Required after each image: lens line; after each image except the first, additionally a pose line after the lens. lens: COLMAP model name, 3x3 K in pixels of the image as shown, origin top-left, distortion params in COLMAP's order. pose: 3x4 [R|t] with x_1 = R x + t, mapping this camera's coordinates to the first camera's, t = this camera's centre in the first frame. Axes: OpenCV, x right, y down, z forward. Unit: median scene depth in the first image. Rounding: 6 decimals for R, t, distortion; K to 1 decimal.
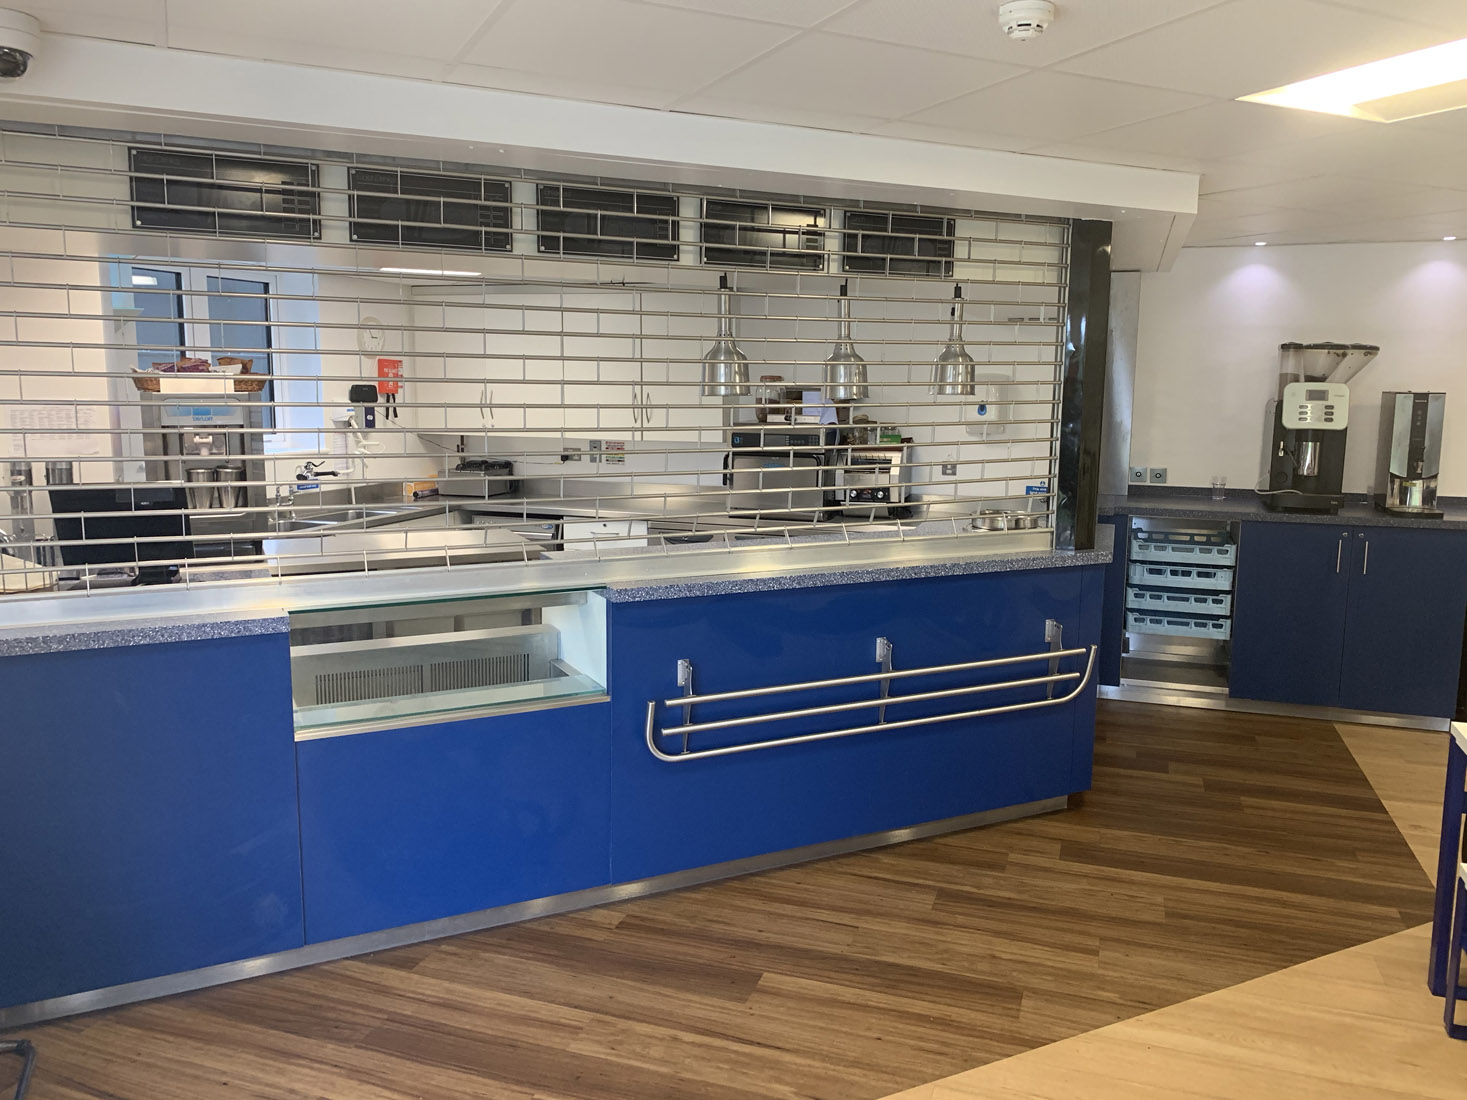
lens RADIAL K [[1129.4, 0, 736.8], [0, 1129.4, 546.7], [0, 0, 1]] dist [0.002134, -0.005823]
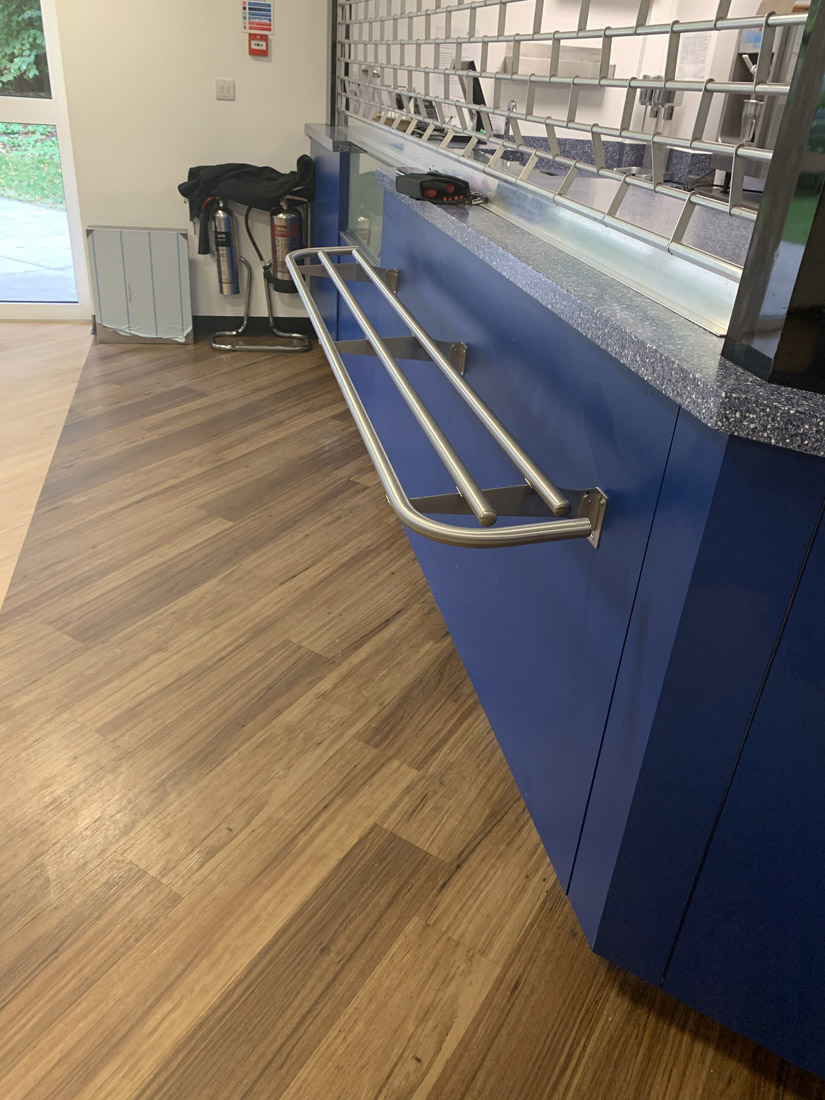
lens RADIAL K [[839.1, 0, 412.5], [0, 839.1, 550.0], [0, 0, 1]] dist [0.029851, -0.056382]
pose [[-0.236235, 0.460885, -0.855440, 0.567402], [-0.213058, 0.834367, 0.508369, -0.054688], [0.948050, 0.302353, -0.098912, 0.997151]]
